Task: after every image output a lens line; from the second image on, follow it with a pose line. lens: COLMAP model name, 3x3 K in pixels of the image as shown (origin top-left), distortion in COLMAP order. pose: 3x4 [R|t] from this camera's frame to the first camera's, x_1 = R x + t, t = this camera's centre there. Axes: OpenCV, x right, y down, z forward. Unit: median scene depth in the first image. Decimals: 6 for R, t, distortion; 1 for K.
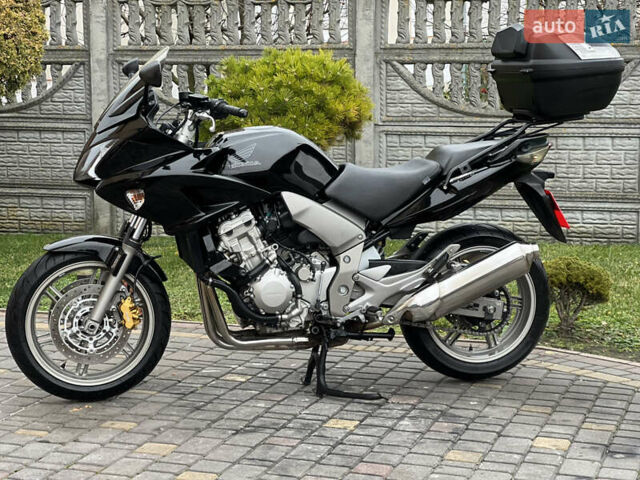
lens RADIAL K [[1424.6, 0, 320.0], [0, 1424.6, 240.0], [0, 0, 1]] dist [0.150293, 1.261325]
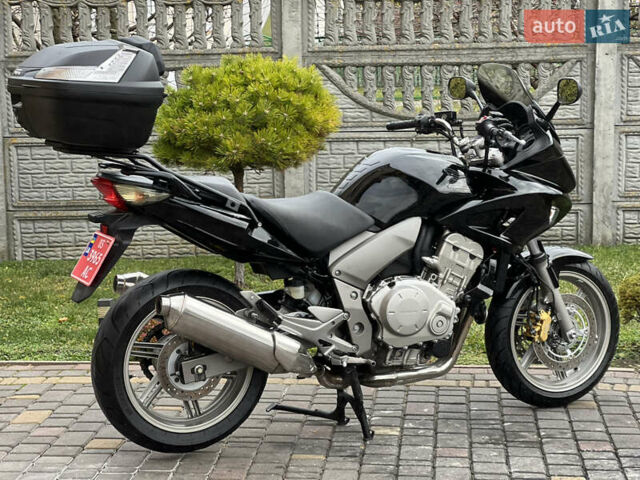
lens RADIAL K [[1424.6, 0, 320.0], [0, 1424.6, 240.0], [0, 0, 1]] dist [0.150293, 1.261325]
pose [[0.976132, -0.046629, 0.212114, -0.170897], [0.044903, 0.998907, 0.012948, -0.022551], [-0.212486, -0.003114, 0.977159, 0.075339]]
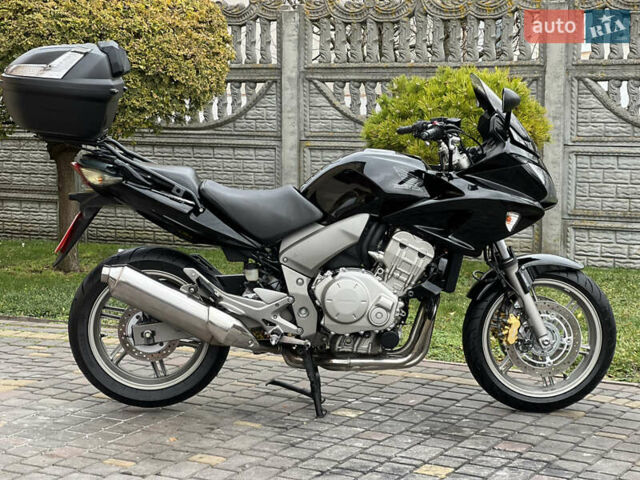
lens RADIAL K [[1424.6, 0, 320.0], [0, 1424.6, 240.0], [0, 0, 1]] dist [0.150293, 1.261325]
pose [[0.983368, 0.022693, -0.180203, 0.056844], [-0.023822, 0.999708, -0.004105, -0.009696], [0.180058, 0.008330, 0.983621, 0.025857]]
